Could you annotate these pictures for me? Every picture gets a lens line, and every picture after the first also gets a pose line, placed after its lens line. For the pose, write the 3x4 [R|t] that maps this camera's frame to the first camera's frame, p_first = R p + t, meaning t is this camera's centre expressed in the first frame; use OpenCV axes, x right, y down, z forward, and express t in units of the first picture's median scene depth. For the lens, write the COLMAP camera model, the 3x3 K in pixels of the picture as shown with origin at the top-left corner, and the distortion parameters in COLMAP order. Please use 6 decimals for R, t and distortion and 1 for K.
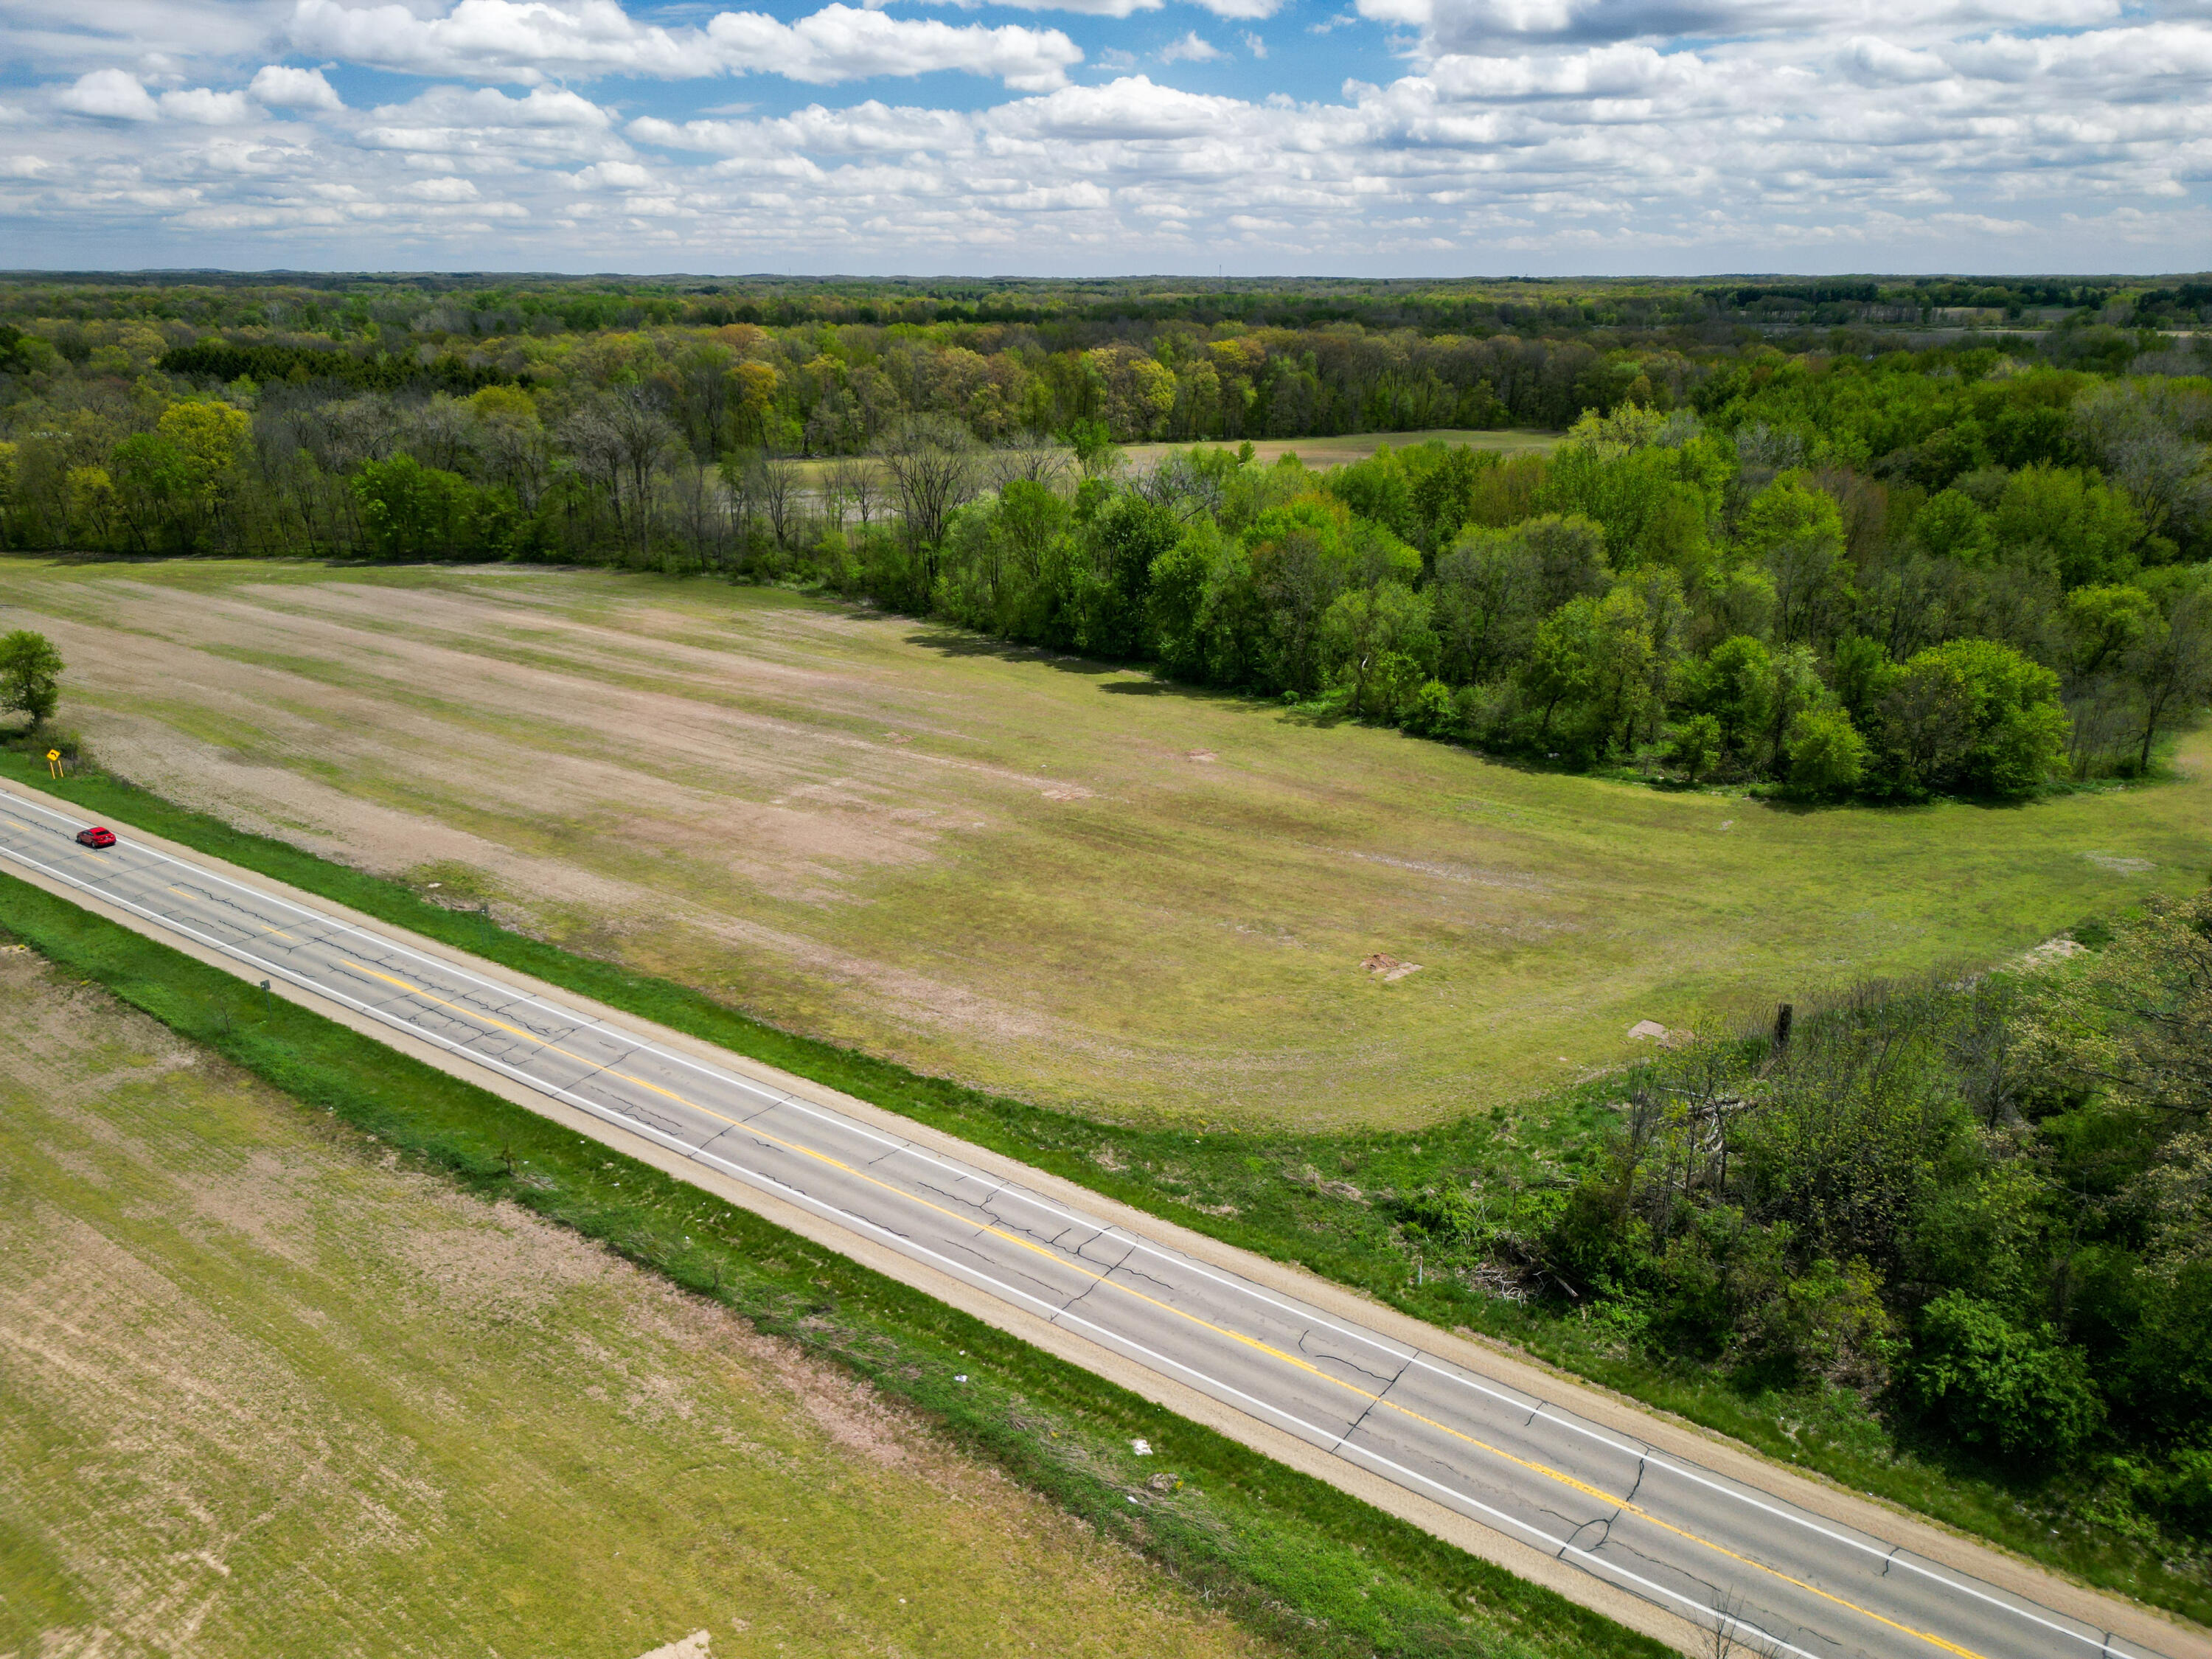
lens RADIAL K [[1549.5, 0, 1106.0], [0, 1549.5, 829.5], [0, 0, 1]] dist [0.068016, -0.074020]
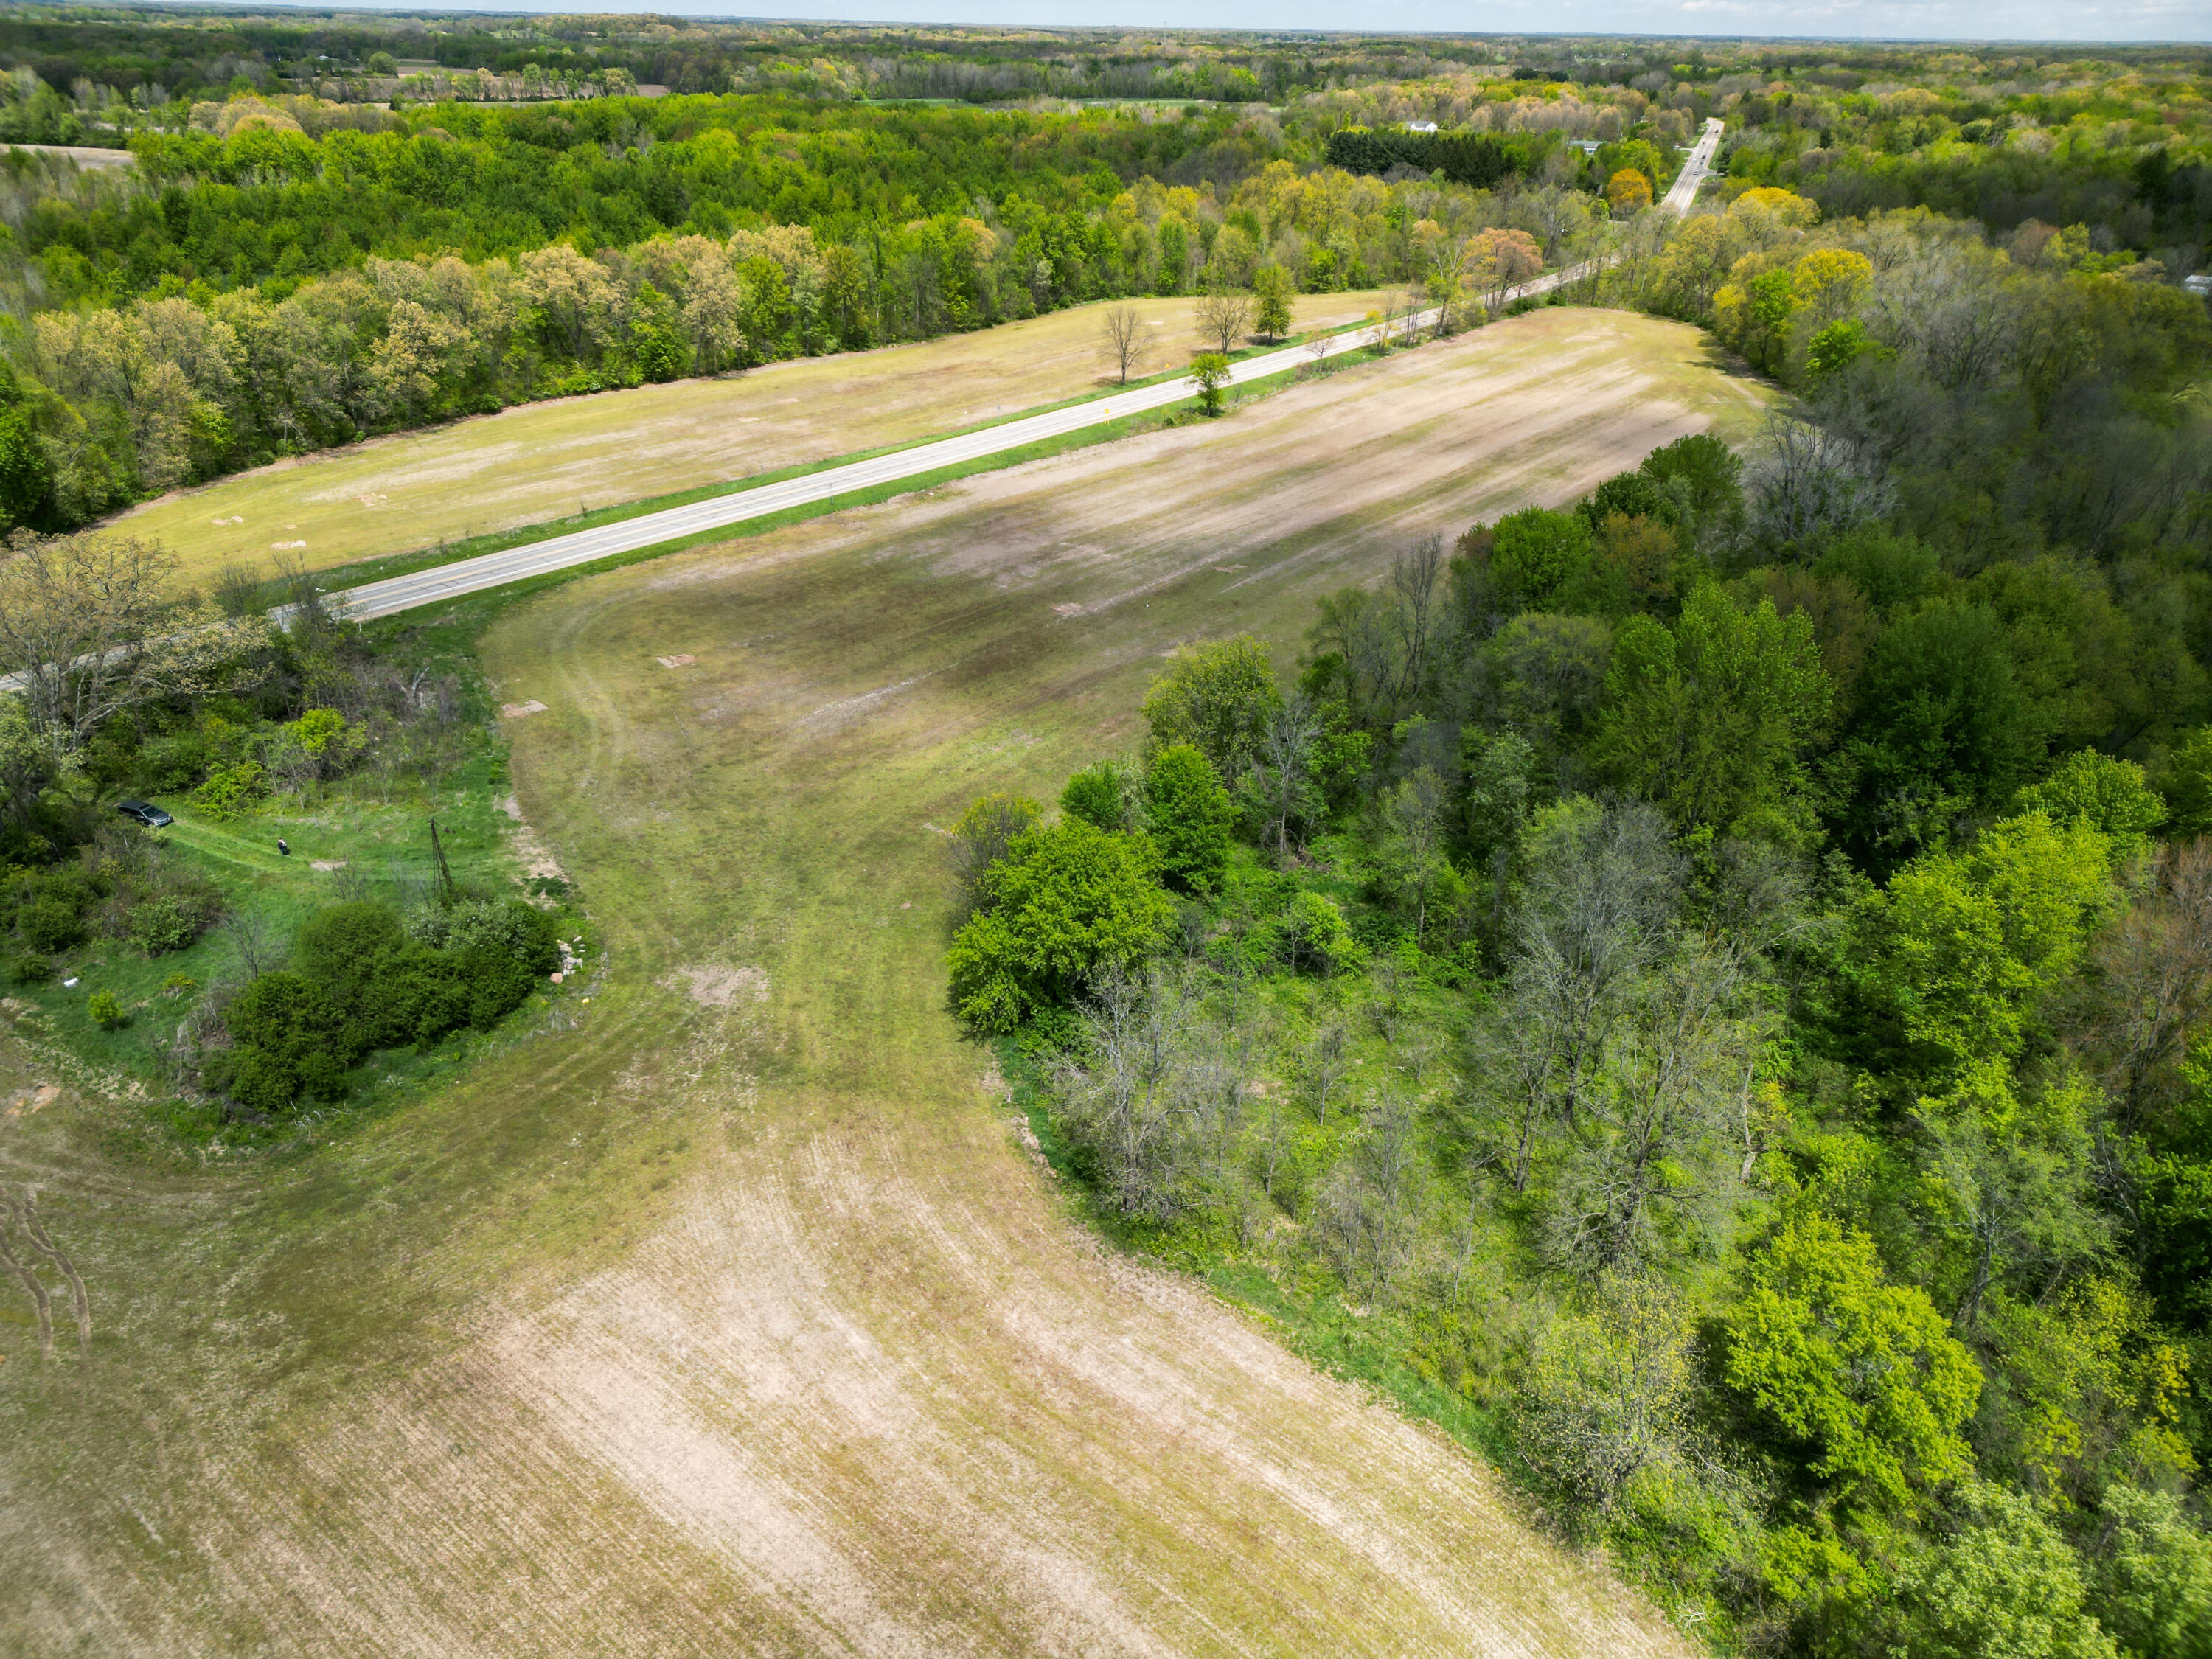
lens RADIAL K [[1538.8, 0, 1106.0], [0, 1538.8, 829.5], [0, 0, 1]] dist [0.071482, -0.043522]
pose [[-0.031899, 0.456686, -0.889056, 1.443222], [-0.349812, 0.828149, 0.437951, -0.533136], [0.936277, 0.324973, 0.133337, 1.113413]]
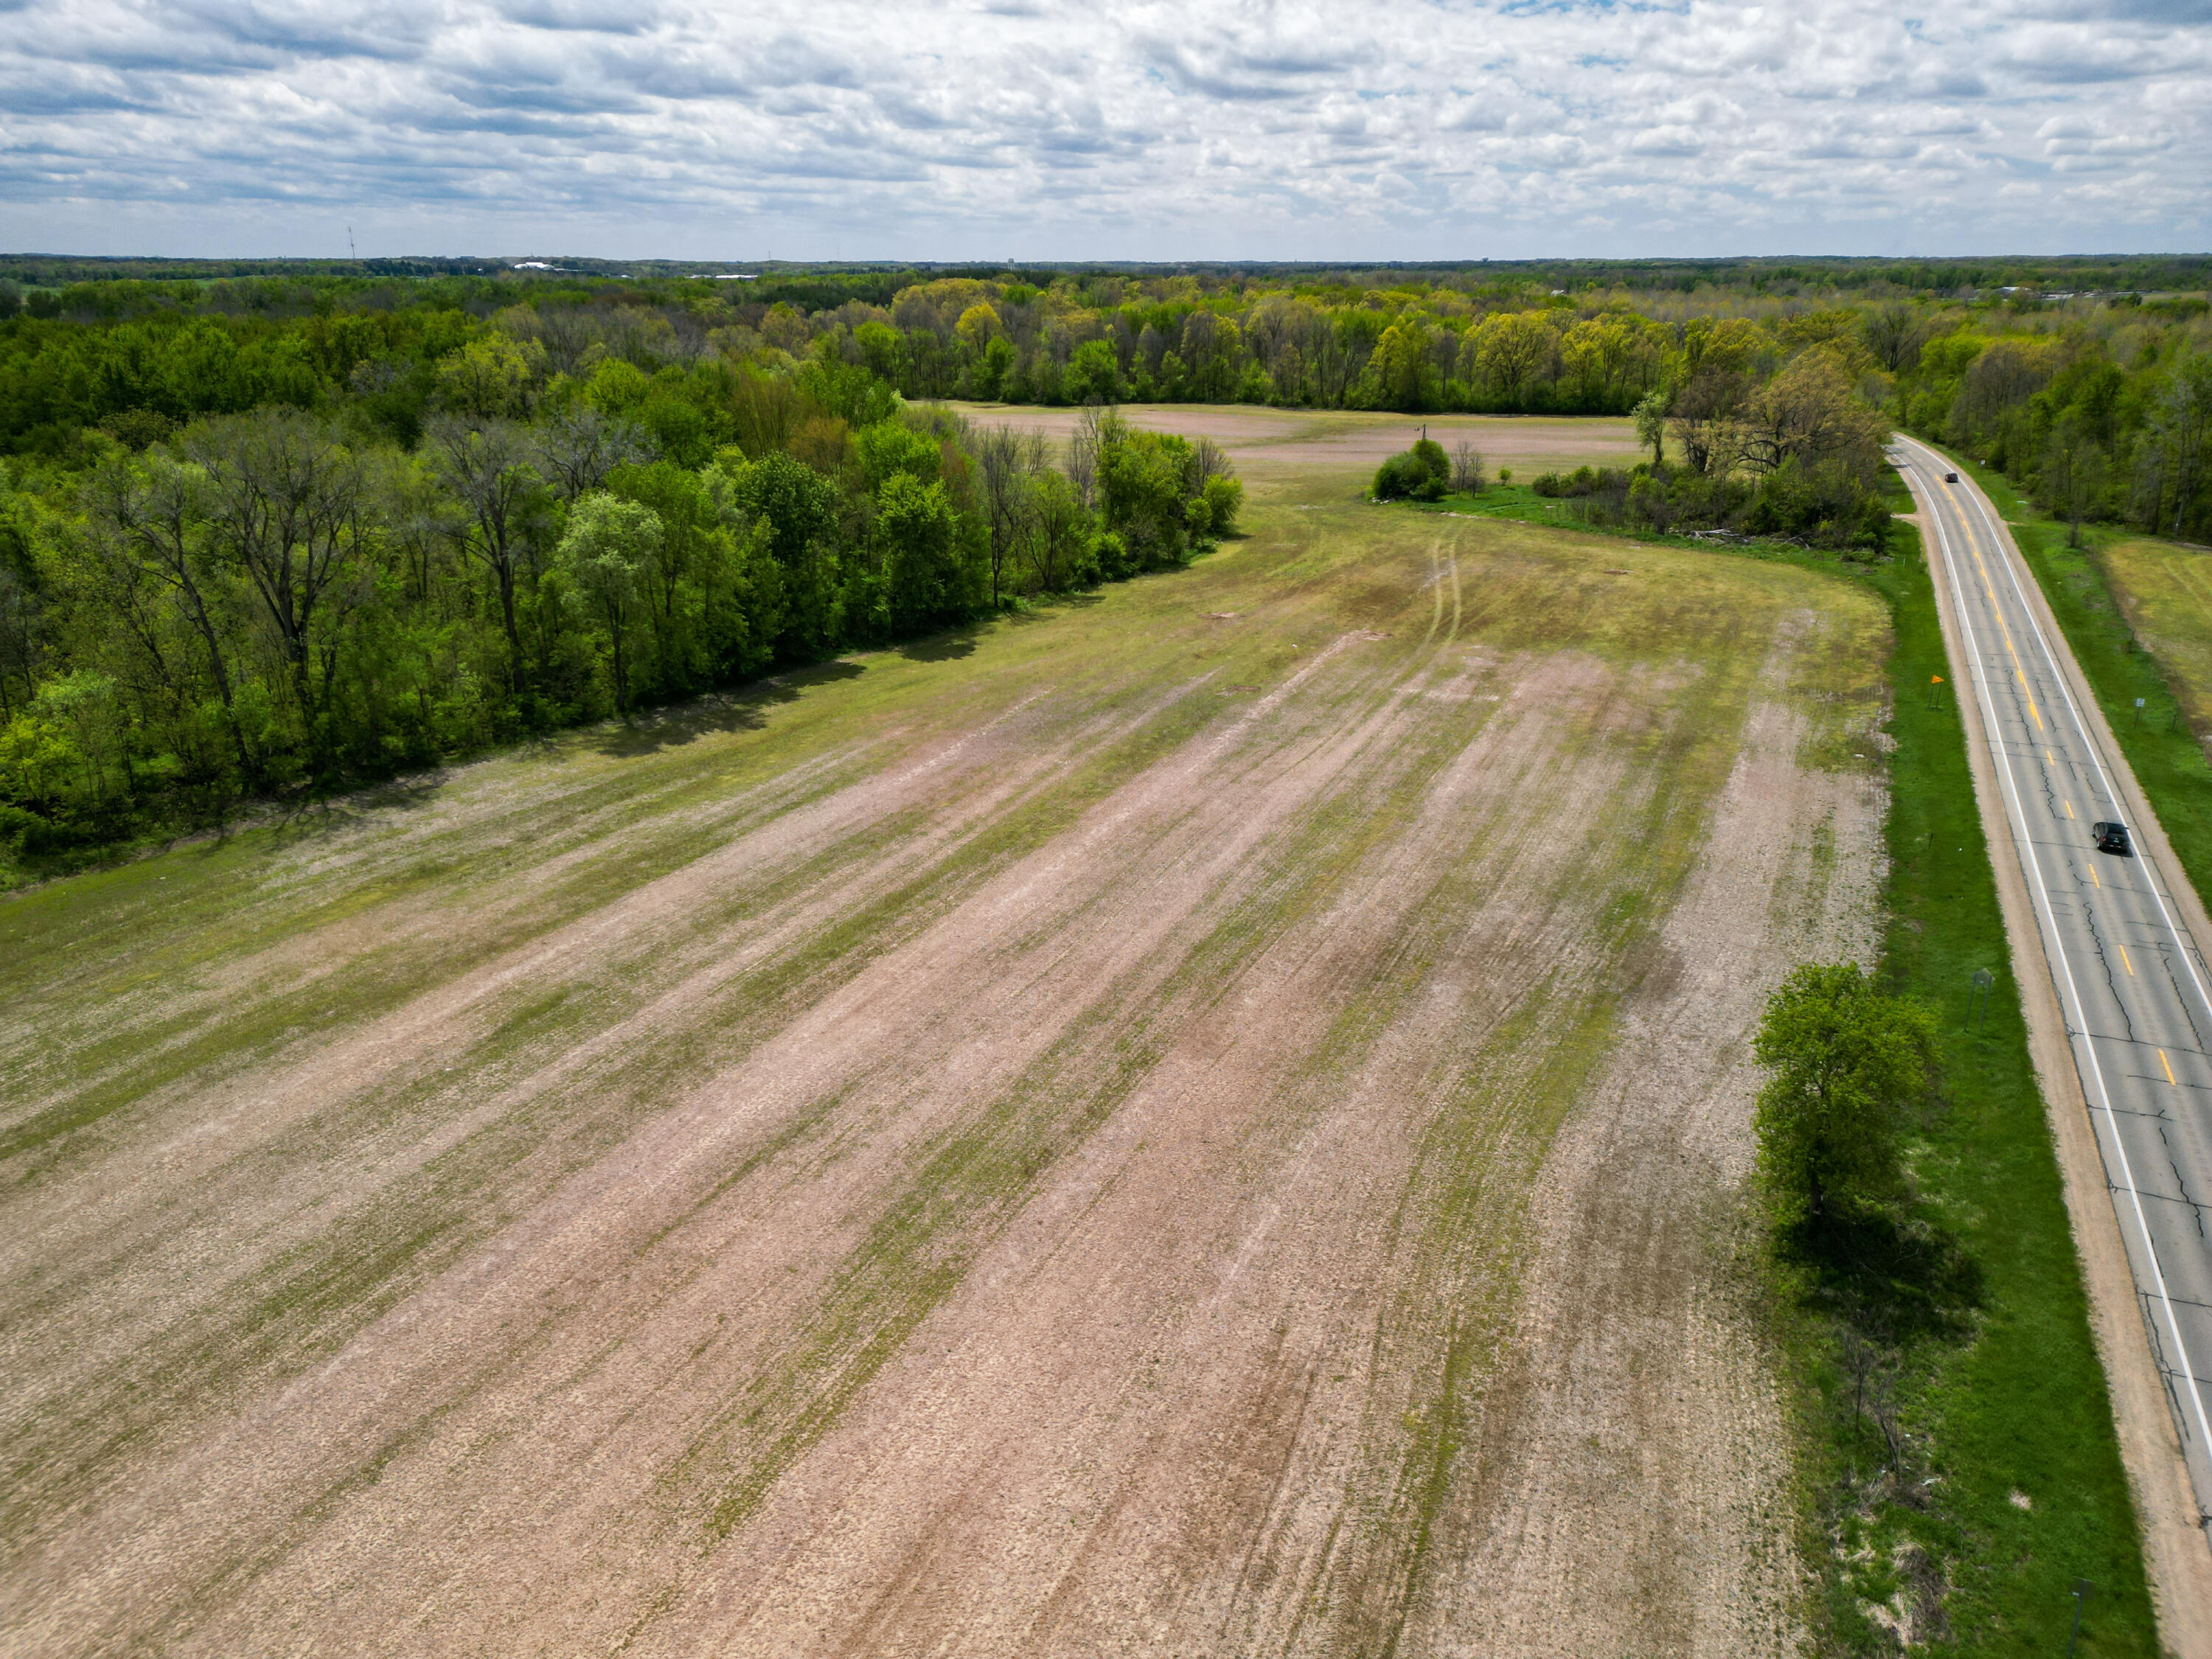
lens RADIAL K [[1549.5, 0, 1106.0], [0, 1549.5, 829.5], [0, 0, 1]] dist [0.068016, -0.074020]
pose [[-0.185567, -0.347088, 0.919290, -1.336564], [0.319521, 0.863385, 0.390478, -0.497855], [-0.929231, 0.366193, -0.049314, 1.567328]]
